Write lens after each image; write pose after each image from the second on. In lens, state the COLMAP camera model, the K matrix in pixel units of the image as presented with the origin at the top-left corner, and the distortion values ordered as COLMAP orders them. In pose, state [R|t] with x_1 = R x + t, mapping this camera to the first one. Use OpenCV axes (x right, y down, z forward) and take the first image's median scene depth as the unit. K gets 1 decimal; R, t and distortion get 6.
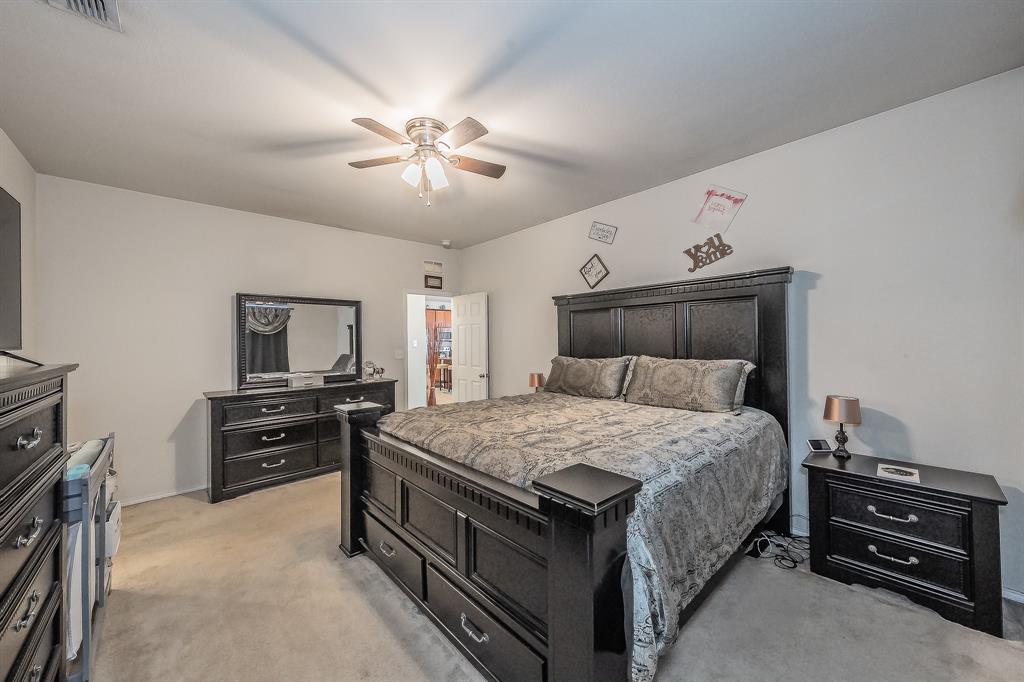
lens RADIAL K [[367.6, 0, 506.2], [0, 367.6, 335.5], [0, 0, 1]] dist [0.009416, -0.000046]
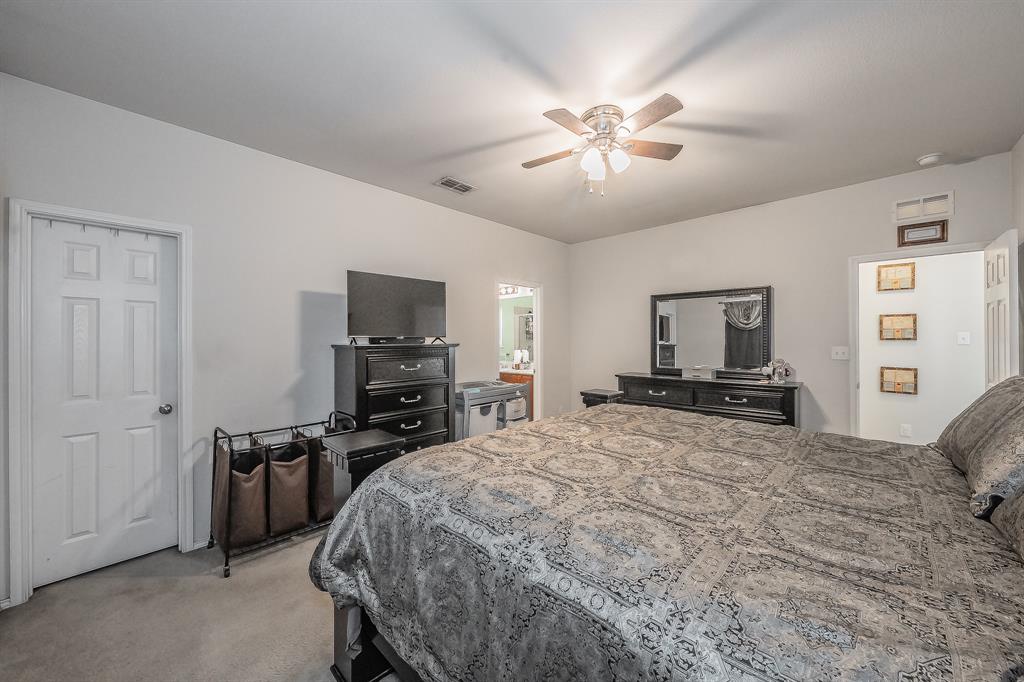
lens RADIAL K [[377.4, 0, 513.7], [0, 377.4, 334.6], [0, 0, 1]] dist [-0.000383, -0.000041]
pose [[0.076577, 0.001896, -0.997062, 0.468276], [0.013991, 0.999898, 0.002976, 0.005770], [0.996965, -0.014178, 0.076543, 0.416460]]
